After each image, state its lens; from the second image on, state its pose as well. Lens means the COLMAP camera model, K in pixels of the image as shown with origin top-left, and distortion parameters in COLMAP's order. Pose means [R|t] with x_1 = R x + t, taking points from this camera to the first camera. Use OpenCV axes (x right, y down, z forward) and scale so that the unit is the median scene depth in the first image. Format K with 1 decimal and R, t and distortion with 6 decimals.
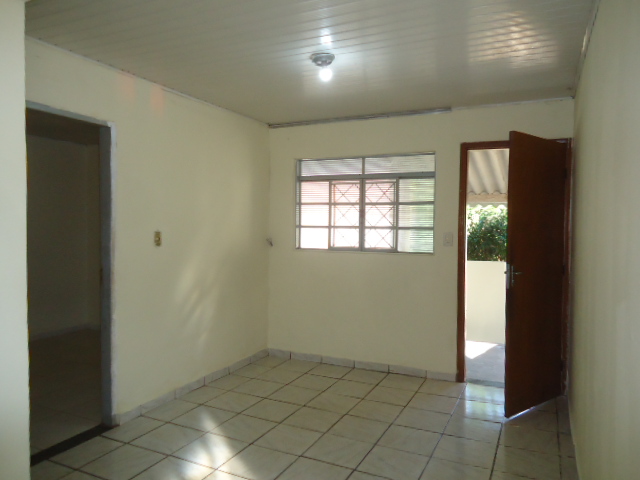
lens RADIAL K [[467.2, 0, 320.9], [0, 467.2, 238.3], [0, 0, 1]] dist [-0.006229, 0.001780]
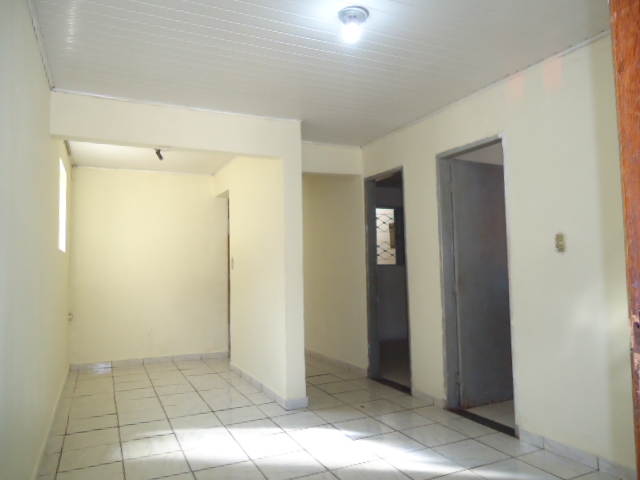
lens RADIAL K [[467.2, 0, 320.9], [0, 467.2, 238.3], [0, 0, 1]] dist [-0.006229, 0.001780]
pose [[-0.637624, -0.034499, -0.769575, 0.588569], [0.002198, 0.998911, -0.046602, 0.032646], [0.770344, -0.031406, -0.636854, 1.327102]]
